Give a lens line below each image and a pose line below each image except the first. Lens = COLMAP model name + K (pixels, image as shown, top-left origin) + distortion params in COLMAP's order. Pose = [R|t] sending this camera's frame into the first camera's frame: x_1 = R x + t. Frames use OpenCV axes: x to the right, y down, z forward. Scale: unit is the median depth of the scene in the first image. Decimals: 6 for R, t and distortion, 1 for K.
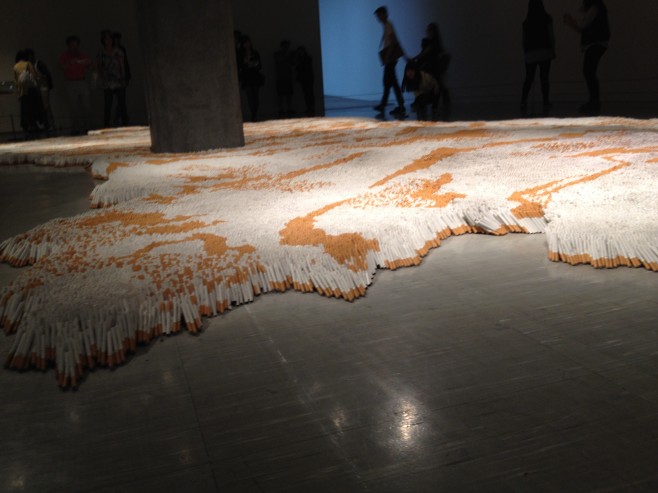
lens RADIAL K [[615.4, 0, 329.0], [0, 615.4, 246.5], [0, 0, 1]] dist [0.199241, -0.486800]
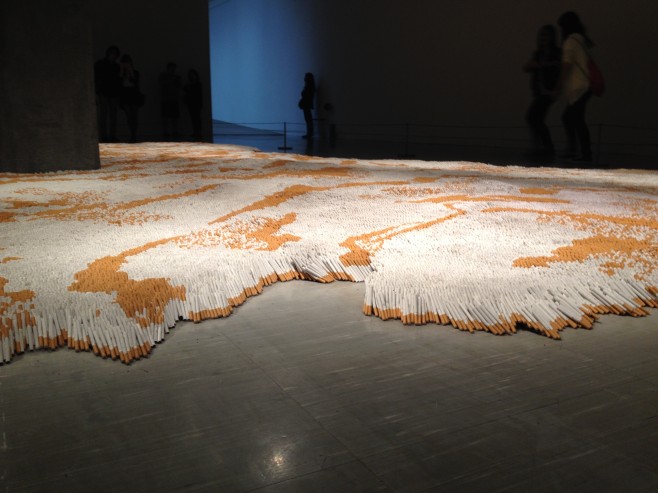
lens RADIAL K [[615.4, 0, 329.0], [0, 615.4, 246.5], [0, 0, 1]] dist [0.199241, -0.486800]
pose [[0.984293, 0.035143, 0.173007, 0.095535], [-0.027306, 0.998499, -0.047474, -0.024749], [-0.174416, 0.042004, 0.983776, 0.053259]]
